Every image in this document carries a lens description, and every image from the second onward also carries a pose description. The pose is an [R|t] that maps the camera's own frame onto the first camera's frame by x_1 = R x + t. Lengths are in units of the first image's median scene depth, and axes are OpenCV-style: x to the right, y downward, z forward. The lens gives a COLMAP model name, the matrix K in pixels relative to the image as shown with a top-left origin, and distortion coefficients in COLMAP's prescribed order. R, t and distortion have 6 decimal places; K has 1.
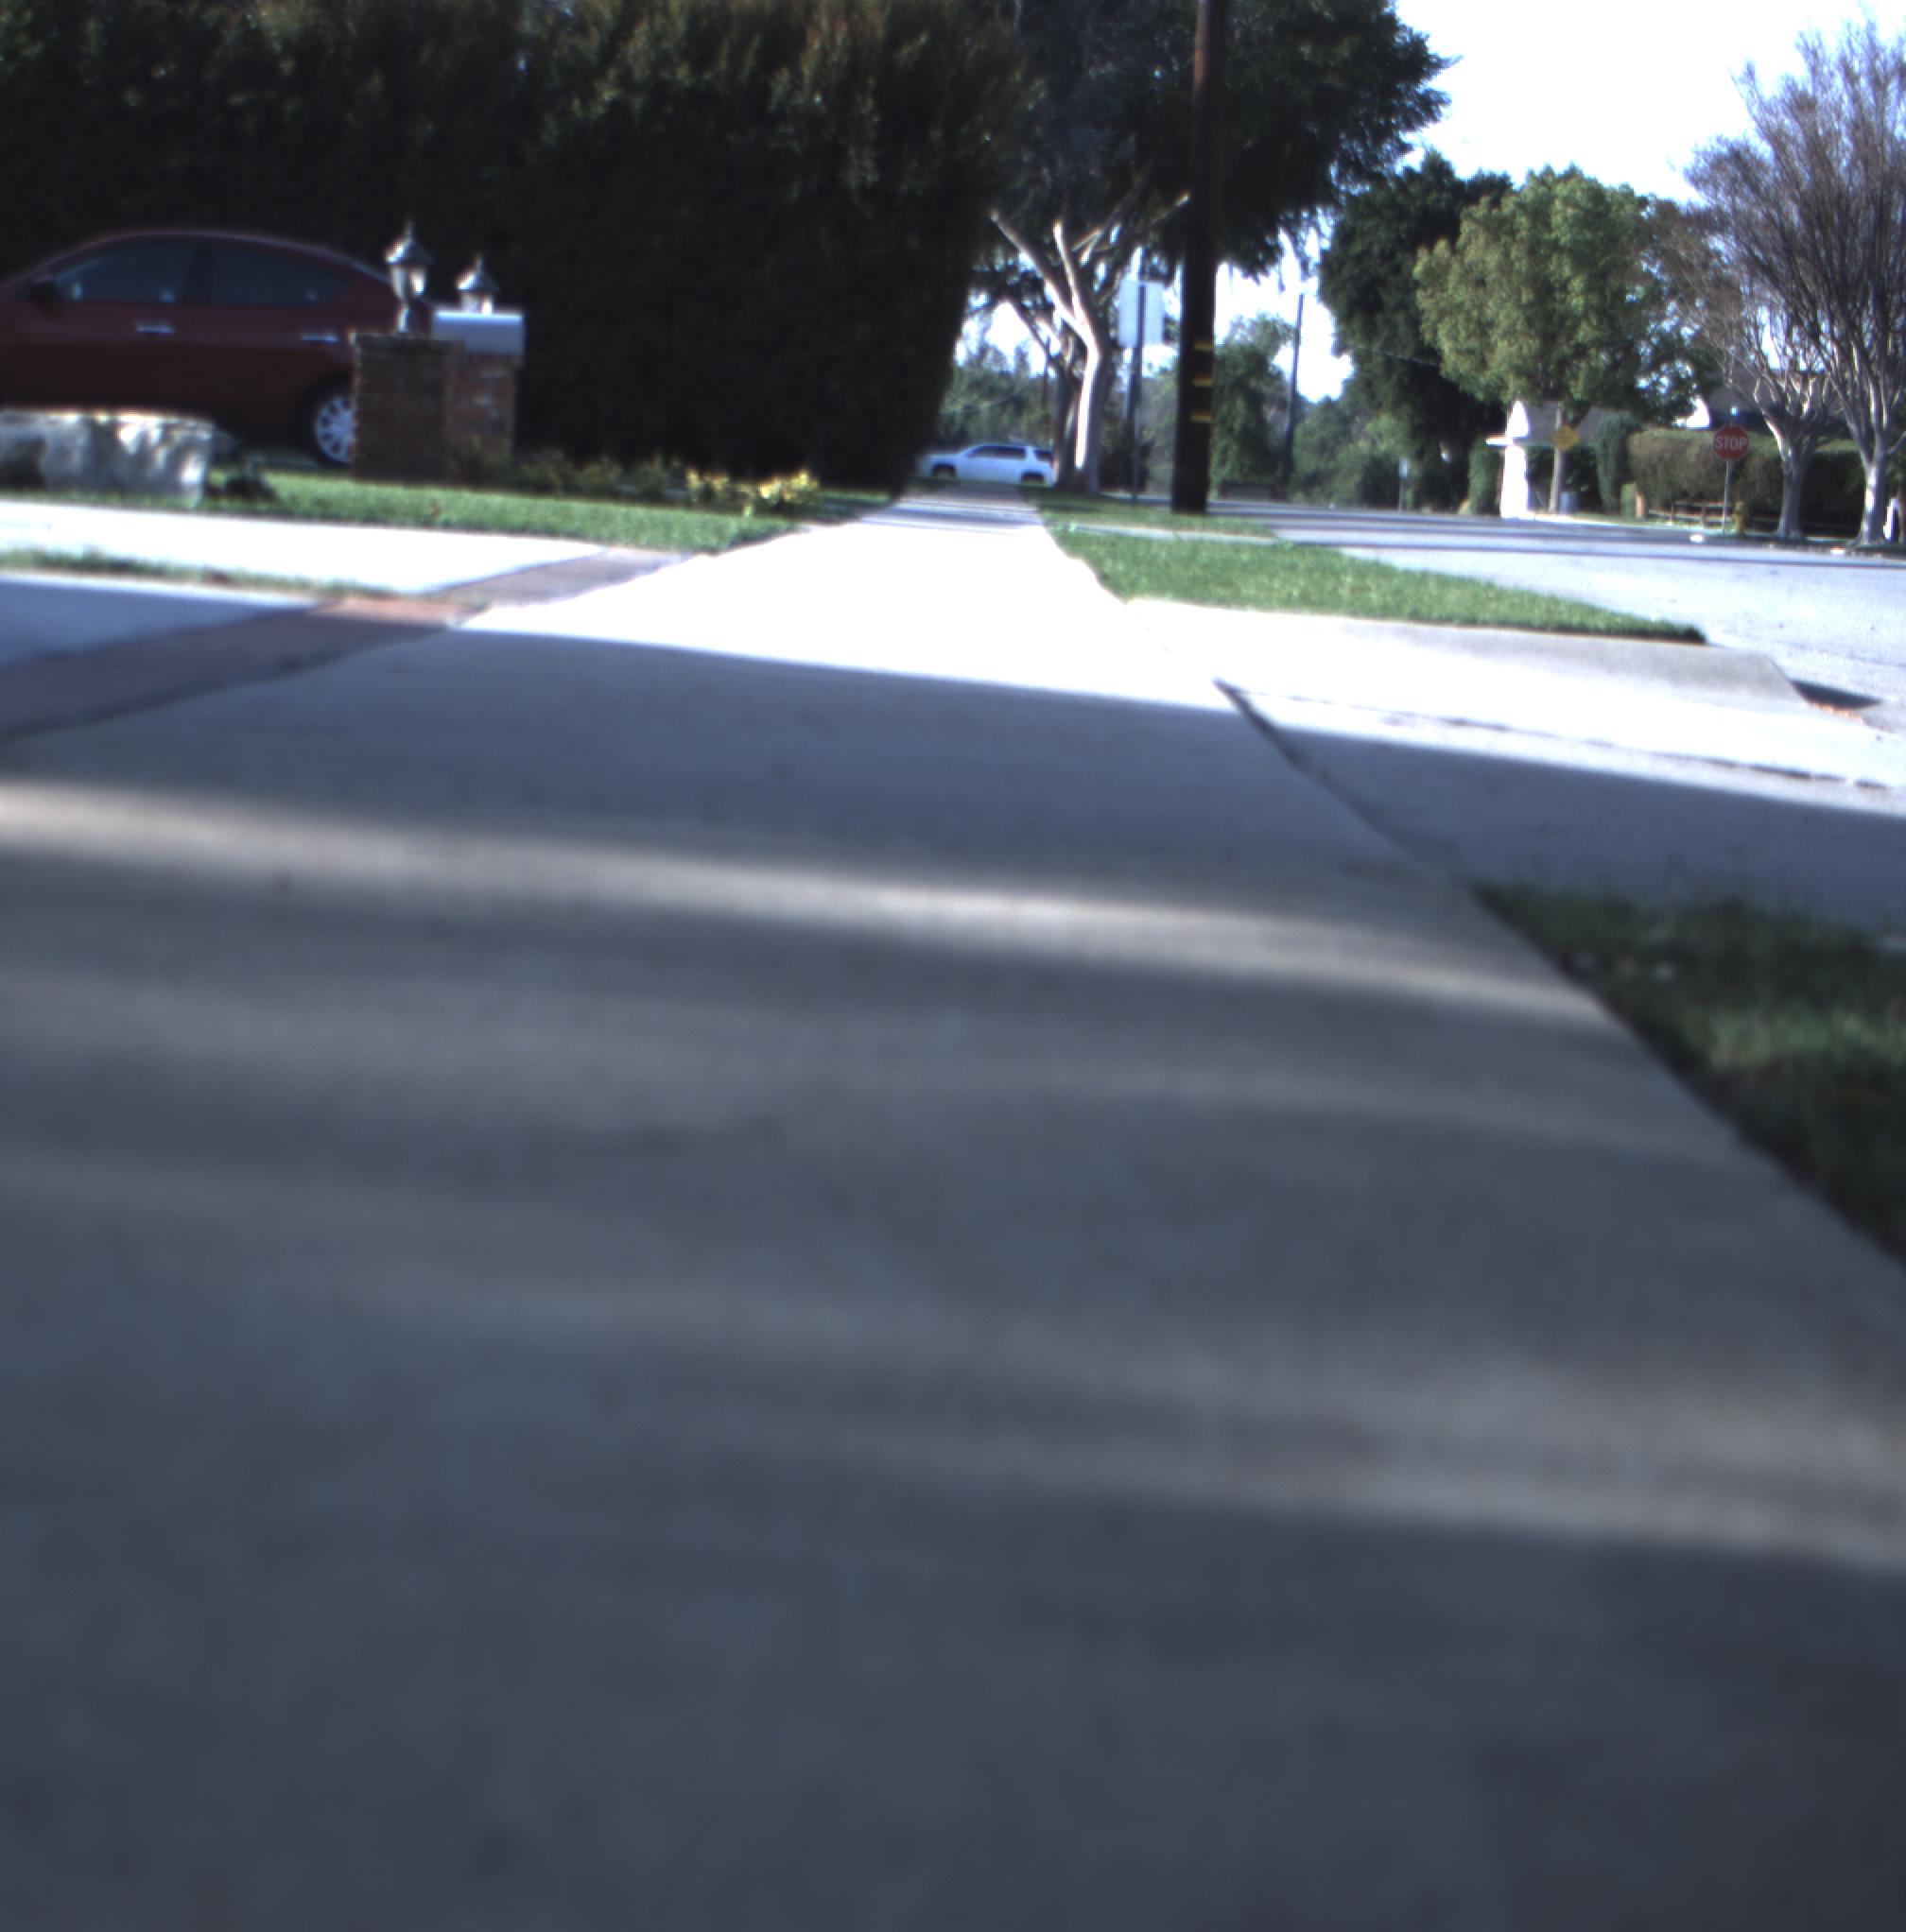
lens RADIAL K [[4300.9, 0, 740.2], [0, 4300.9, 927.0], [0, 0, 1]] dist [-0.158935, 0.834870]
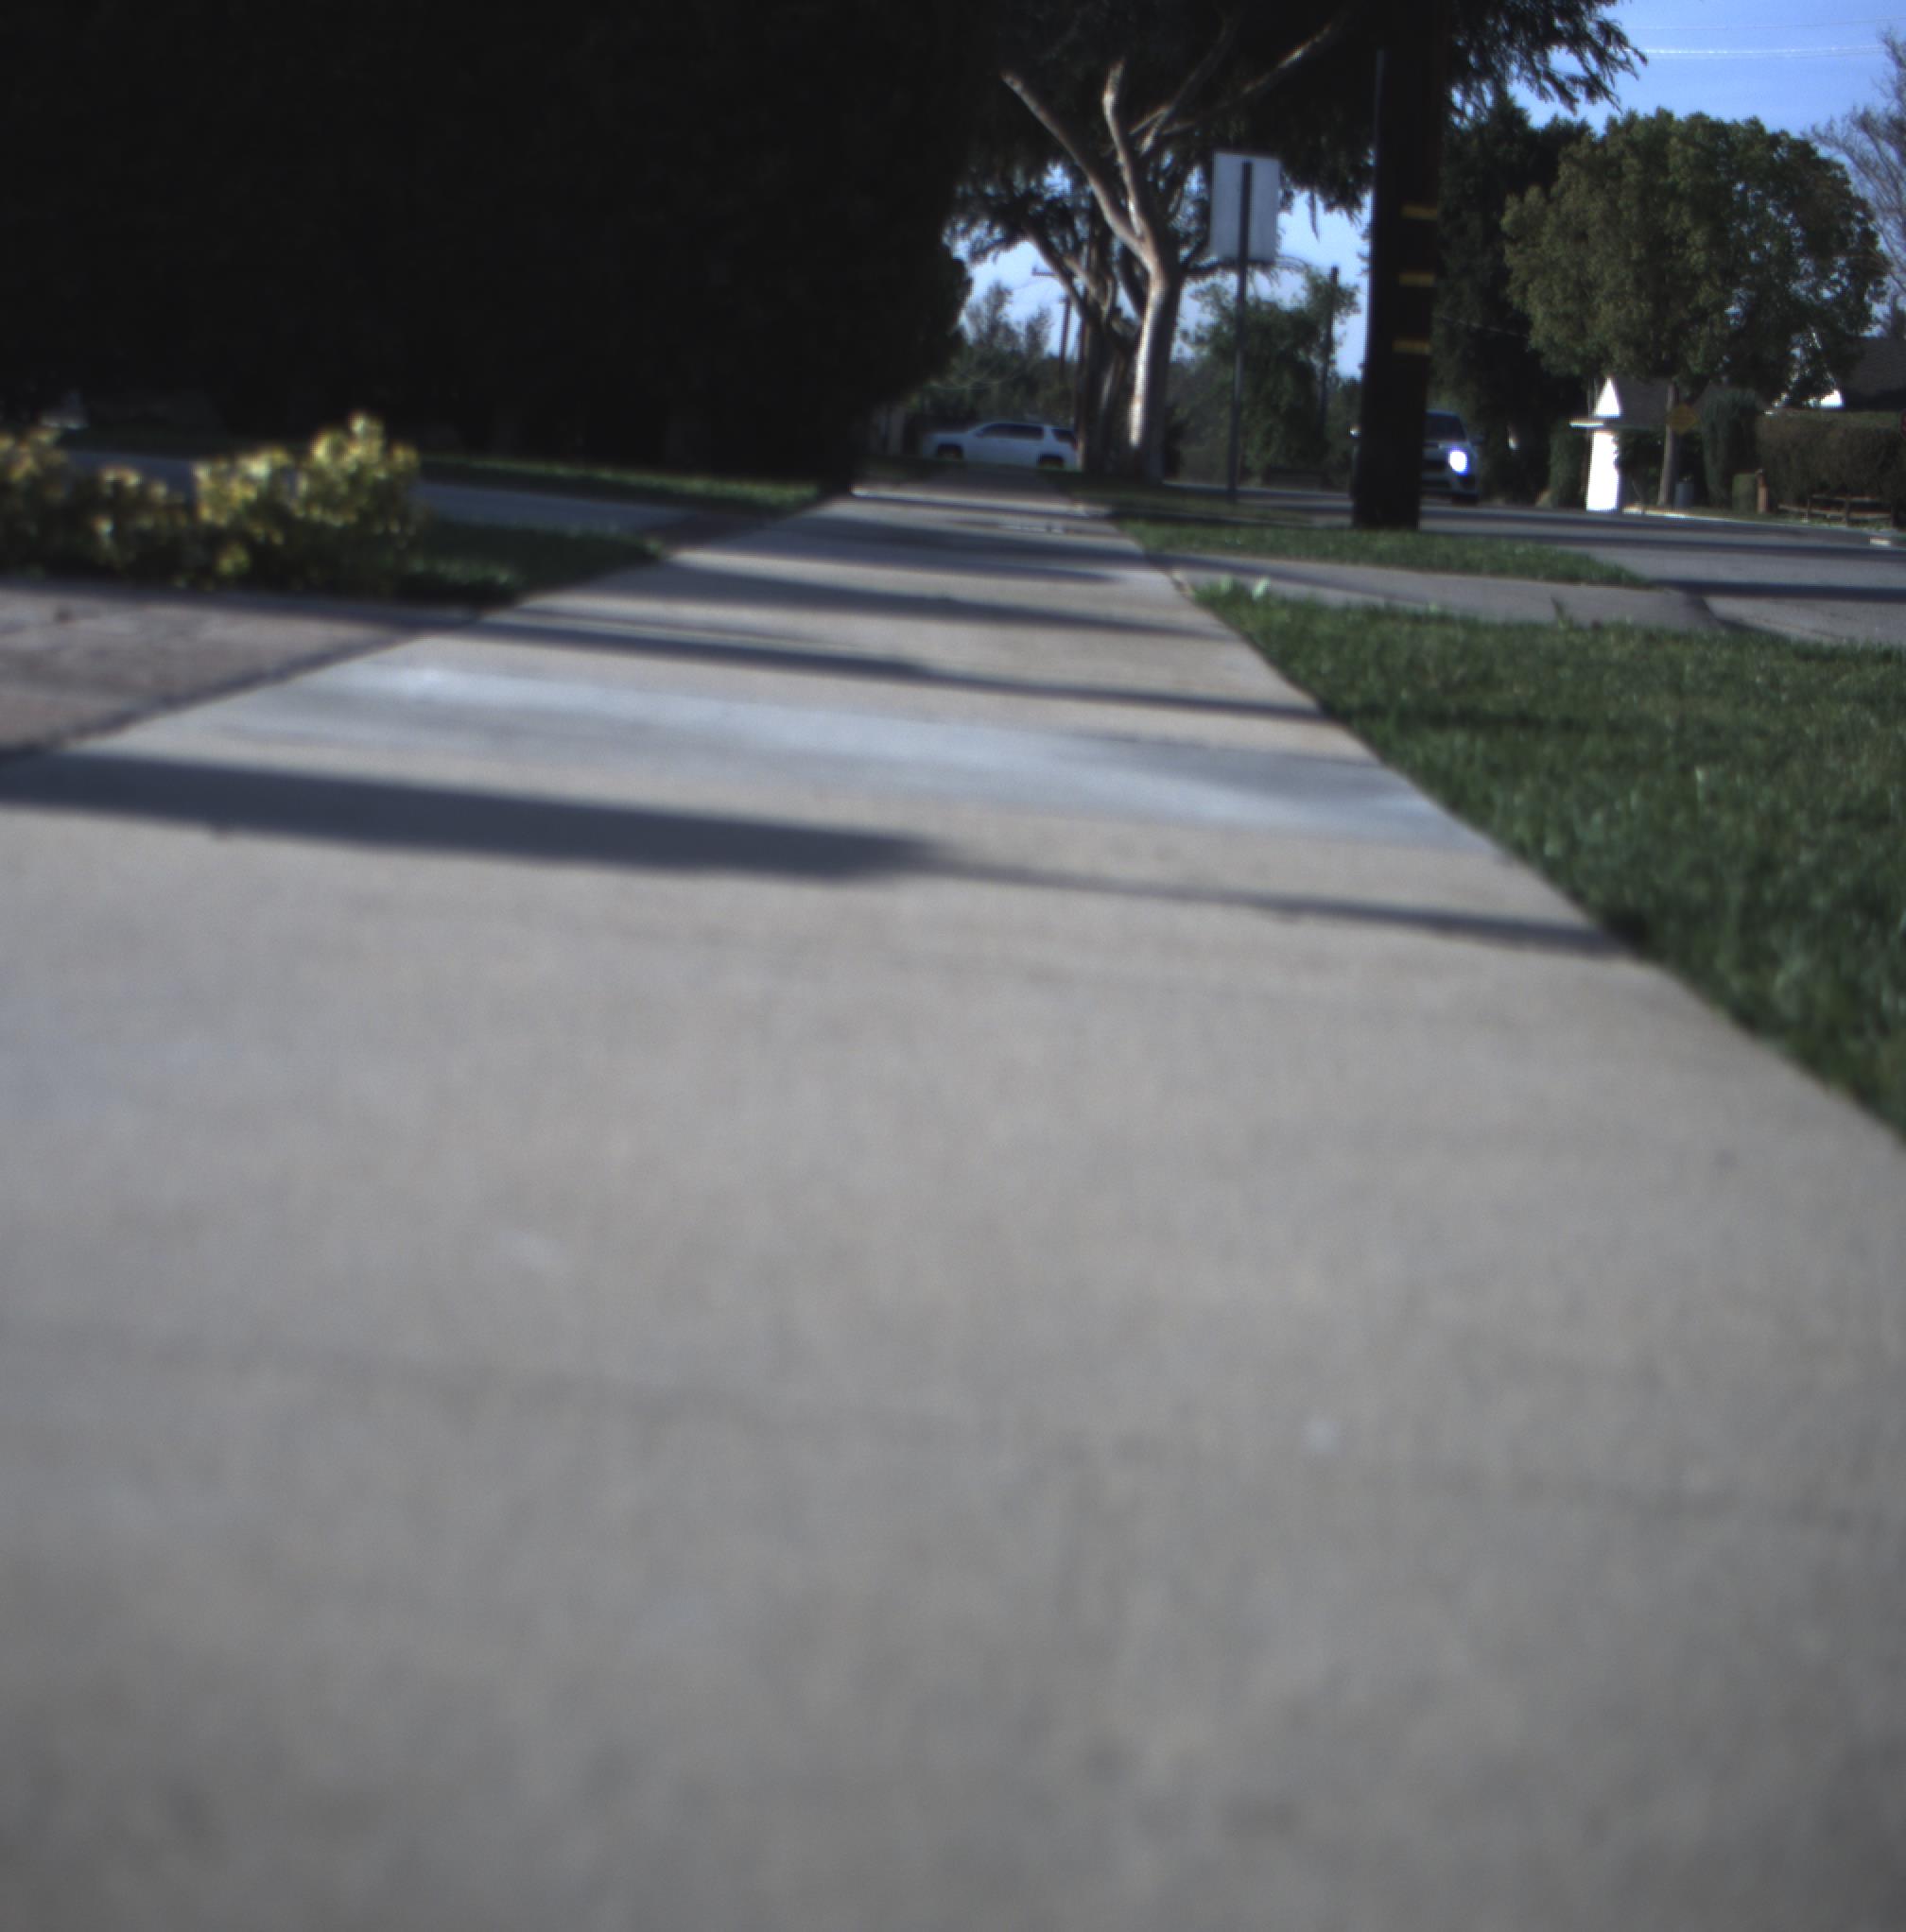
lens RADIAL K [[4300.9, 0, 740.2], [0, 4300.9, 927.0], [0, 0, 1]] dist [-0.158935, 0.834870]
pose [[0.999962, 0.008680, -0.001184, 0.008048], [-0.008675, 0.999953, 0.004262, -0.015415], [0.001221, -0.004252, 0.999990, 0.150049]]
